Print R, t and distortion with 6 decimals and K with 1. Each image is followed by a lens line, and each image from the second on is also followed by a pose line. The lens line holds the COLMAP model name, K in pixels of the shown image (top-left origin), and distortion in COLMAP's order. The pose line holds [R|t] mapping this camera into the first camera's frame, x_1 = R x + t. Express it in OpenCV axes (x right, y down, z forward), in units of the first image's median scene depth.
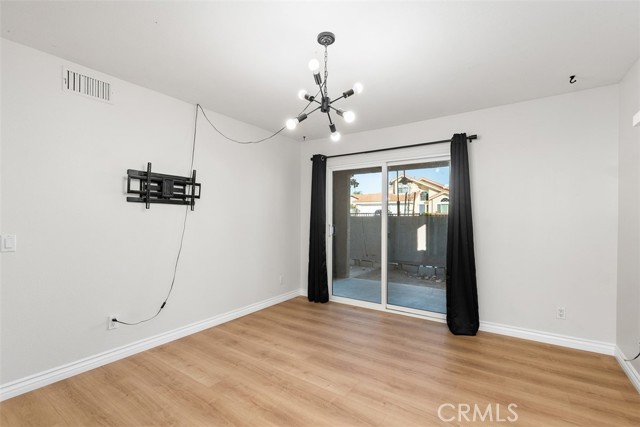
lens RADIAL K [[294.0, 0, 320.0], [0, 294.0, 213.5], [0, 0, 1]] dist [0.001271, 0.000119]
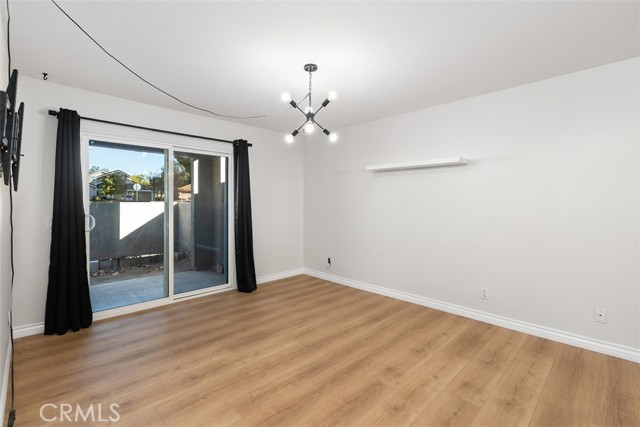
lens RADIAL K [[291.6, 0, 319.4], [0, 291.6, 207.9], [0, 0, 1]] dist [0.002166, 0.000049]
pose [[0.179515, -0.015973, 0.983625, -0.753964], [-0.016060, 0.999687, 0.019164, -0.002543], [-0.983624, -0.019237, 0.179203, 0.444891]]
